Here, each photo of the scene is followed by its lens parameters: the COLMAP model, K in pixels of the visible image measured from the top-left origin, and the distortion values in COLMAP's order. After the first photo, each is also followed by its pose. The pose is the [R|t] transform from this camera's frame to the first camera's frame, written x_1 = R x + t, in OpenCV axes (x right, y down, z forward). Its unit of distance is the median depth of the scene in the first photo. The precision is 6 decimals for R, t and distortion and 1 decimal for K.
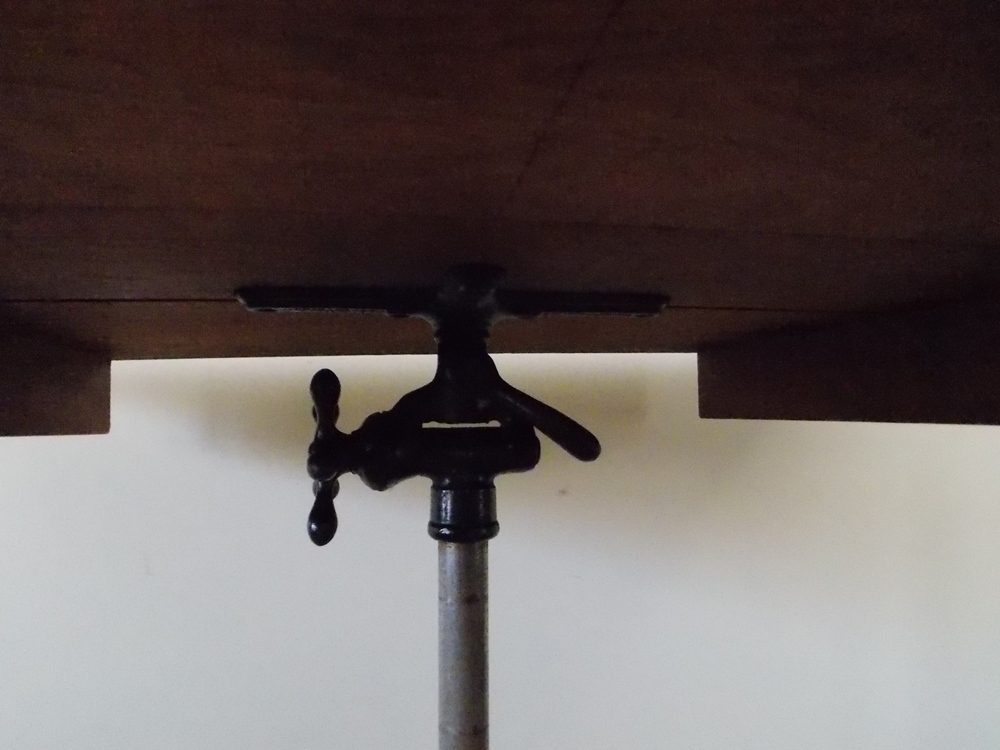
lens RADIAL K [[674.1, 0, 500.0], [0, 674.1, 375.0], [0, 0, 1]] dist [-0.002935, -0.002157]
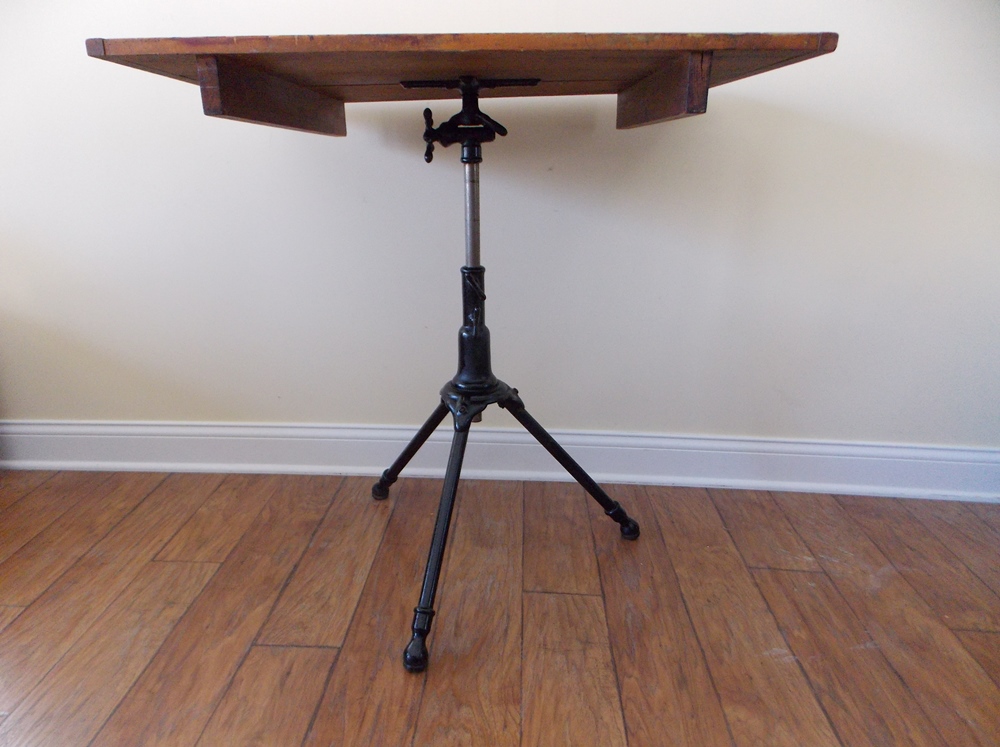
lens RADIAL K [[674.1, 0, 500.0], [0, 674.1, 373.5], [0, 0, 1]] dist [-0.002935, -0.002157]
pose [[0.984753, 0.055988, -0.164700, 0.671197], [0.010641, 0.925629, 0.378282, -0.046591], [0.173630, -0.374267, 0.910921, -2.308722]]
